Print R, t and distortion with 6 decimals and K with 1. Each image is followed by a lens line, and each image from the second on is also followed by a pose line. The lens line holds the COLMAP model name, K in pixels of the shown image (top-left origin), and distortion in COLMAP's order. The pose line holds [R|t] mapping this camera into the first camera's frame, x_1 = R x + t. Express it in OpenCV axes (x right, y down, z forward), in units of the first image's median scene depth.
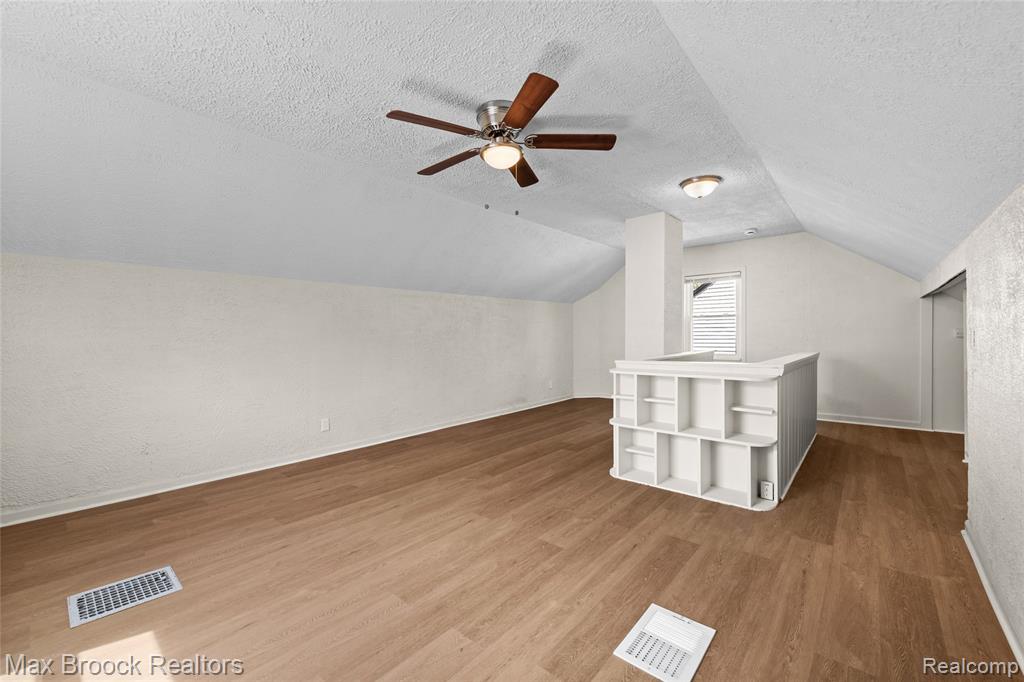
lens RADIAL K [[420.3, 0, 514.5], [0, 420.3, 337.7], [0, 0, 1]] dist [0.001575, -0.000252]
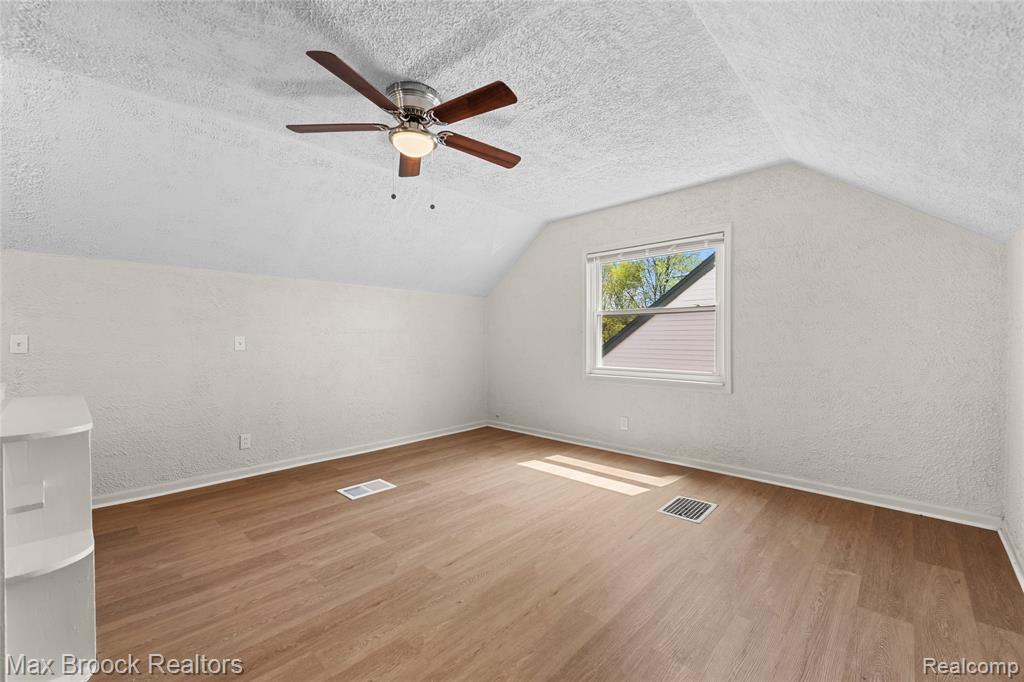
lens RADIAL K [[420.3, 0, 508.9], [0, 420.3, 339.4], [0, 0, 1]] dist [0.001575, -0.000252]
pose [[-0.998330, 0.007650, 0.057253, -0.286256], [0.008152, 0.999930, 0.008546, -0.007615], [-0.057184, 0.008998, -0.998323, 1.911595]]
